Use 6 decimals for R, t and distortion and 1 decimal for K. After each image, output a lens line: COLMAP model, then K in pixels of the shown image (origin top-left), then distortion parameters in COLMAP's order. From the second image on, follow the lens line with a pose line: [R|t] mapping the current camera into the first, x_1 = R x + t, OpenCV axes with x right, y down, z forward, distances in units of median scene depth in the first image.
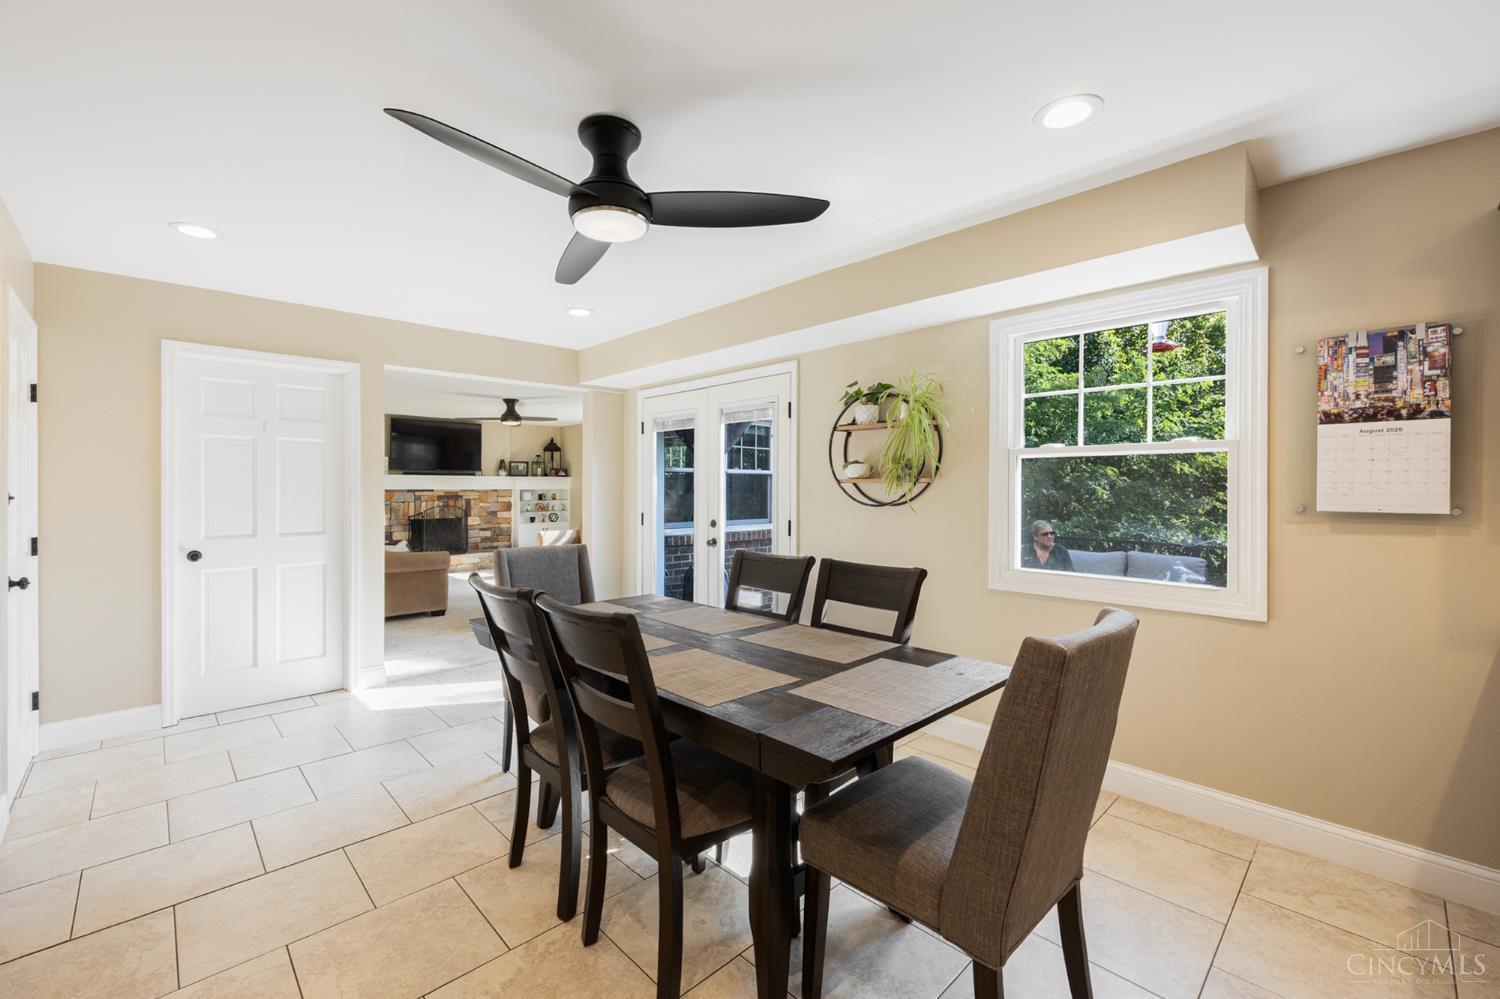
lens RADIAL K [[587.7, 0, 778.7], [0, 587.7, 475.1], [0, 0, 1]] dist [-0.007105, 0.000215]
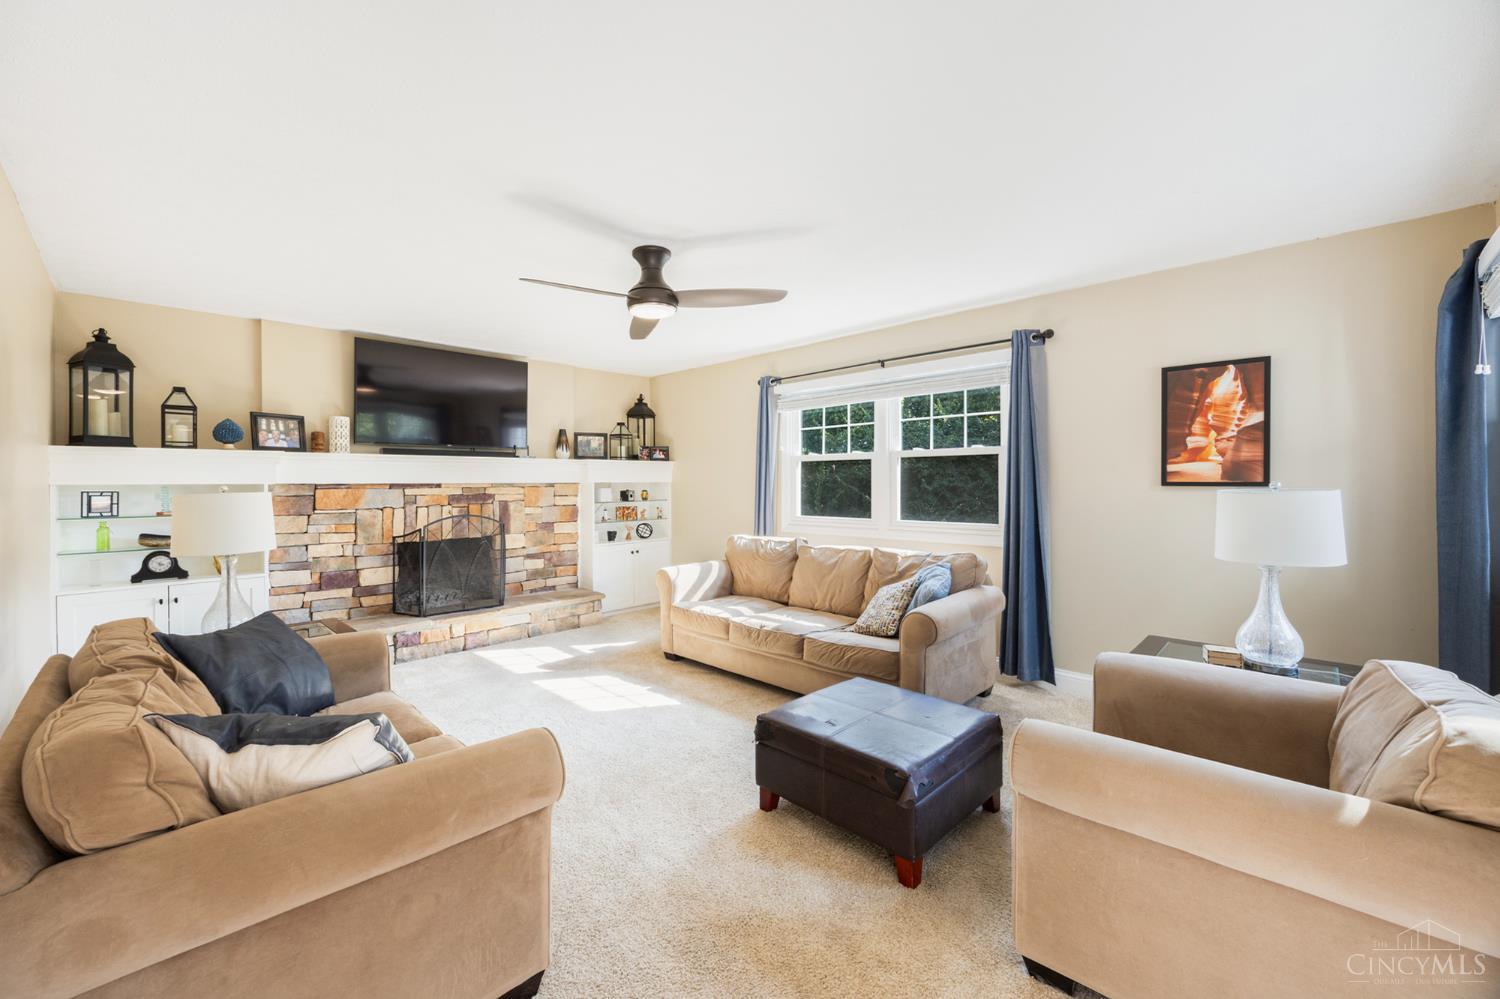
lens RADIAL K [[587.7, 0, 768.7], [0, 587.7, 474.8], [0, 0, 1]] dist [-0.007105, 0.000215]
pose [[0.999729, 0.011694, -0.020137, -0.261806], [-0.011150, 0.999576, 0.026913, -0.000507], [0.020443, -0.026681, 0.999435, 0.442167]]
